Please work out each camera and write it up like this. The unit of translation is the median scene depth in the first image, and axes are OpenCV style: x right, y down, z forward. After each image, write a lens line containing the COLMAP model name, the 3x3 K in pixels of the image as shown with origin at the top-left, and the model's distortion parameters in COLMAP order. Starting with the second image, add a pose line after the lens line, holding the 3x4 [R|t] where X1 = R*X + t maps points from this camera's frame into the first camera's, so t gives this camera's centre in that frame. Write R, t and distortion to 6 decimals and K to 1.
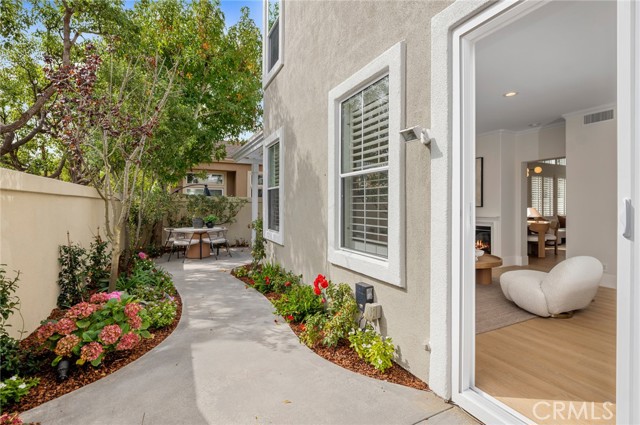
lens RADIAL K [[296.7, 0, 318.7], [0, 296.7, 206.8], [0, 0, 1]] dist [0.005744, 0.000804]
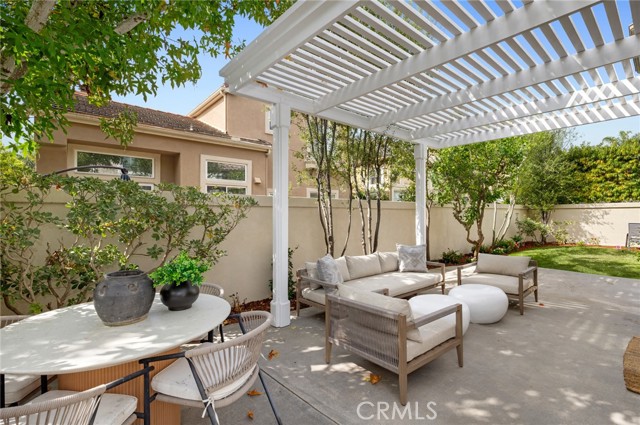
lens RADIAL K [[296.7, 0, 323.6], [0, 296.7, 215.8], [0, 0, 1]] dist [0.005744, 0.000804]
pose [[0.959392, -0.014471, 0.281706, -0.258862], [0.016489, 0.999853, -0.004793, 0.001334], [-0.281595, 0.009243, 0.959489, 0.586357]]
